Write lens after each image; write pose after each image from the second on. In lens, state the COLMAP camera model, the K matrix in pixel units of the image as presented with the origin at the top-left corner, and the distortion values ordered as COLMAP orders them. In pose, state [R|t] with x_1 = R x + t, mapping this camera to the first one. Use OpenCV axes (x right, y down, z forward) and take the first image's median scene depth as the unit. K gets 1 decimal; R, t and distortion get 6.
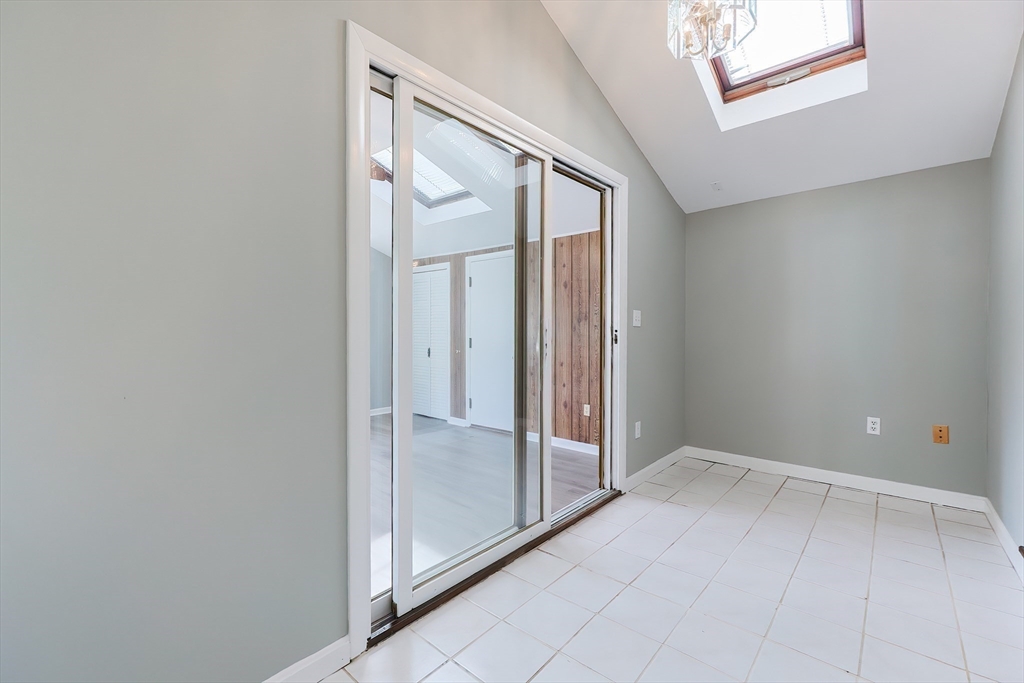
lens RADIAL K [[436.0, 0, 517.9], [0, 436.0, 336.9], [0, 0, 1]] dist [0.001189, 0.000103]
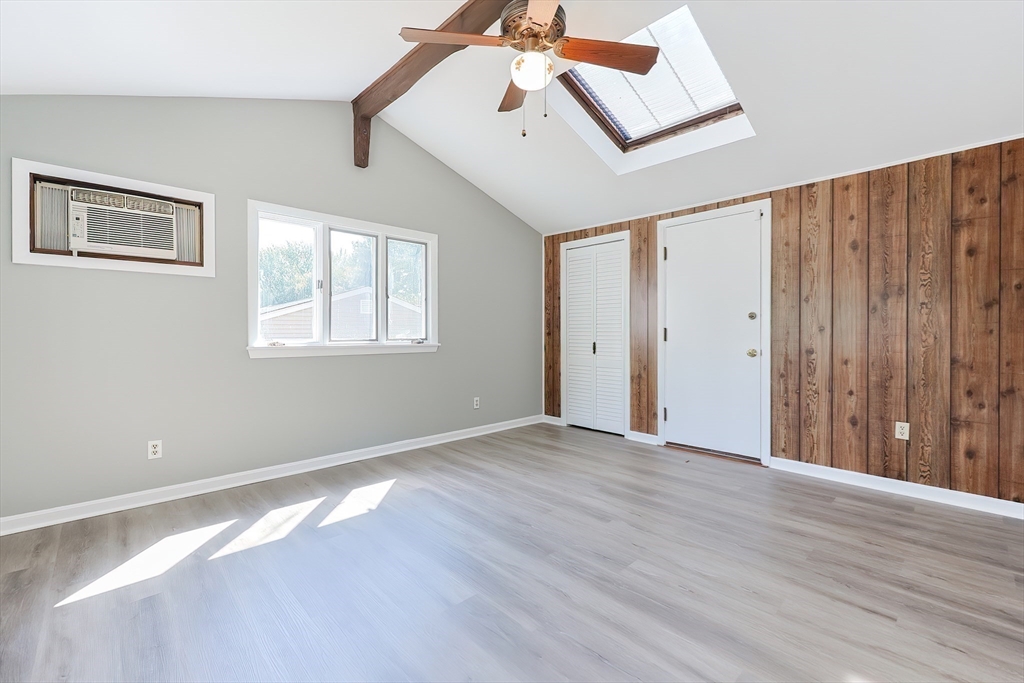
lens RADIAL K [[436.0, 0, 508.8], [0, 436.0, 338.8], [0, 0, 1]] dist [0.001189, 0.000103]
pose [[0.993591, -0.006480, -0.112847, -0.360811], [0.006760, 0.999975, 0.002104, 0.021933], [0.112830, -0.002853, 0.993610, 0.266764]]
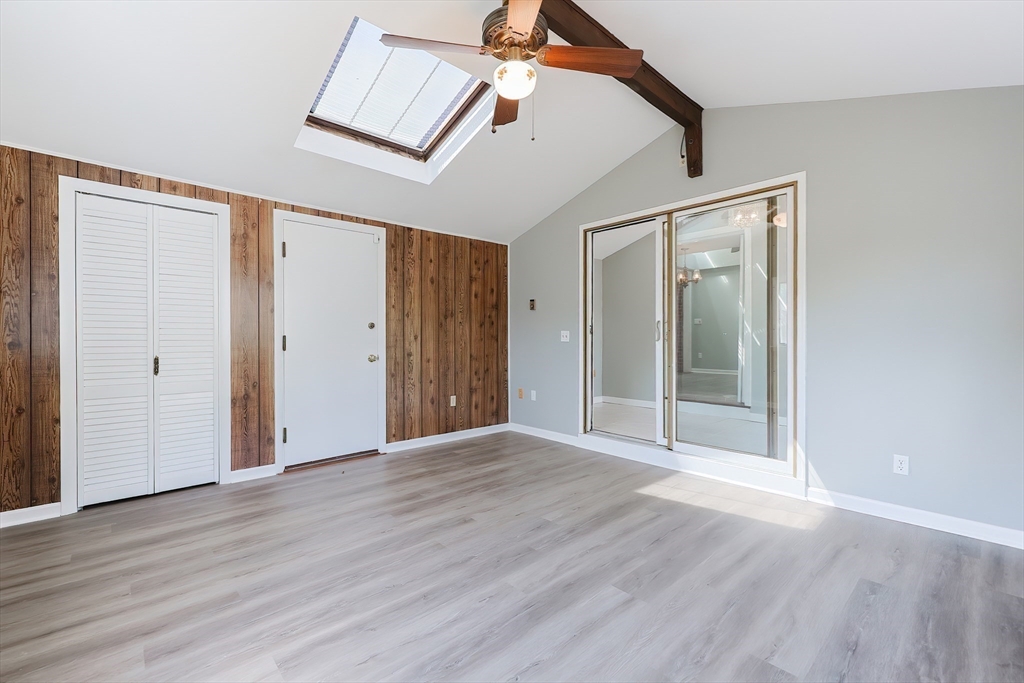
lens RADIAL K [[436.0, 0, 520.0], [0, 436.0, 340.2], [0, 0, 1]] dist [0.001189, 0.000103]
pose [[0.119601, -0.013905, 0.992725, -0.879226], [0.013677, 0.999830, 0.012357, 0.007499], [-0.992728, 0.012100, 0.119770, 0.700433]]
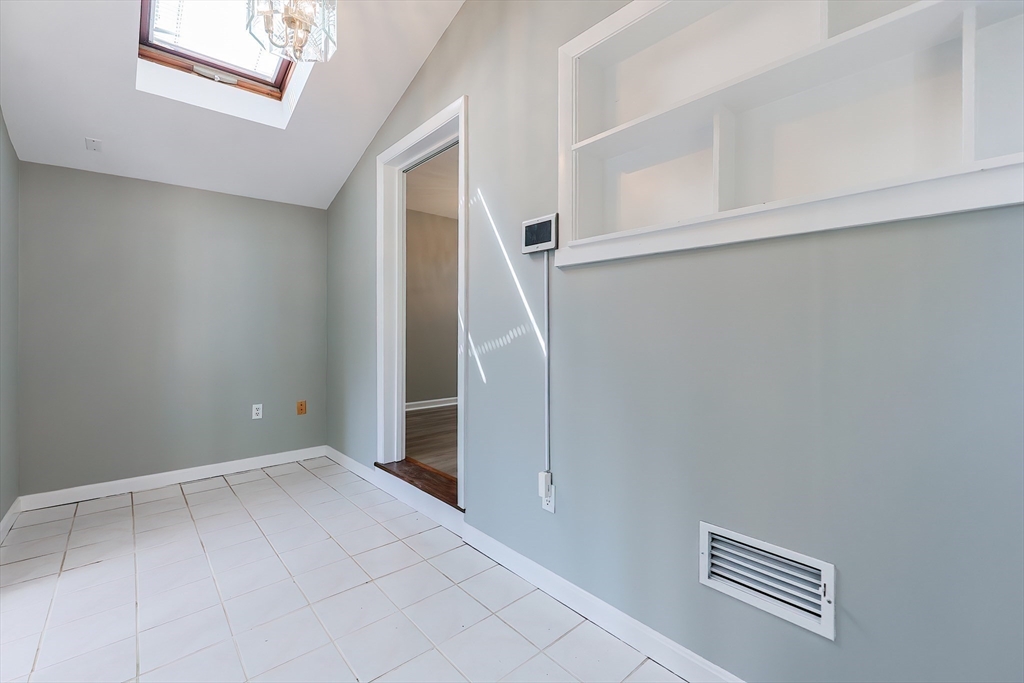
lens RADIAL K [[436.0, 0, 506.2], [0, 436.0, 339.0], [0, 0, 1]] dist [0.001189, 0.000103]
pose [[0.149778, -0.023817, 0.988433, -0.158690], [0.014221, 0.999658, 0.021932, -0.003740], [-0.988617, 0.010772, 0.150066, 0.116570]]
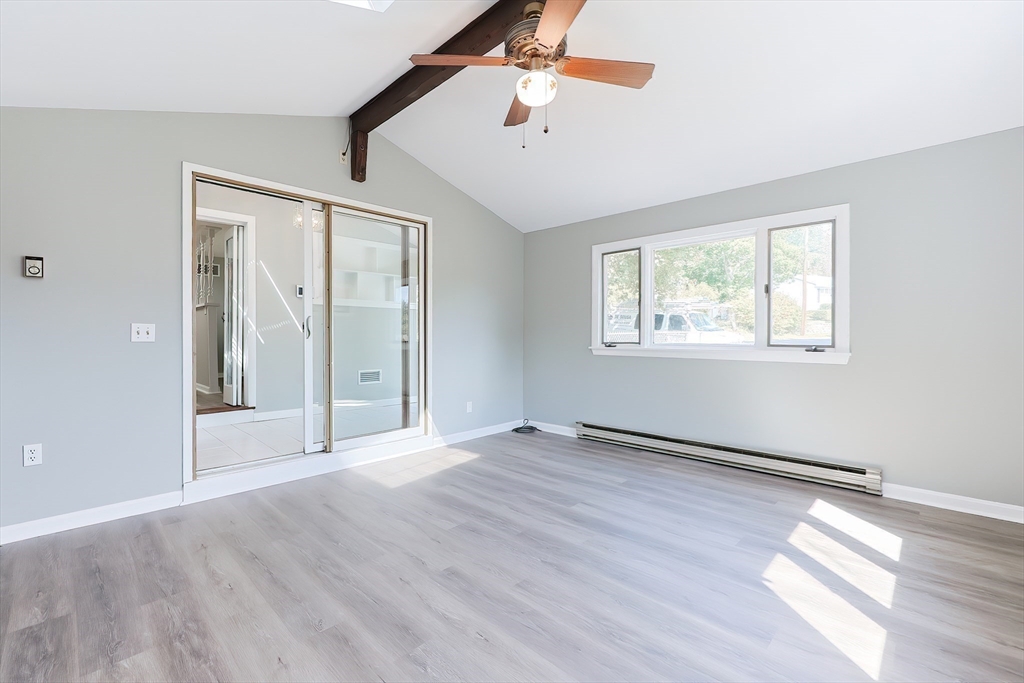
lens RADIAL K [[436.0, 0, 496.5], [0, 436.0, 340.7], [0, 0, 1]] dist [0.001189, 0.000103]
pose [[-0.995595, -0.003399, 0.093693, -0.391549], [-0.001178, 0.999717, 0.023753, 0.008065], [-0.093748, 0.023538, -0.995318, 1.286047]]
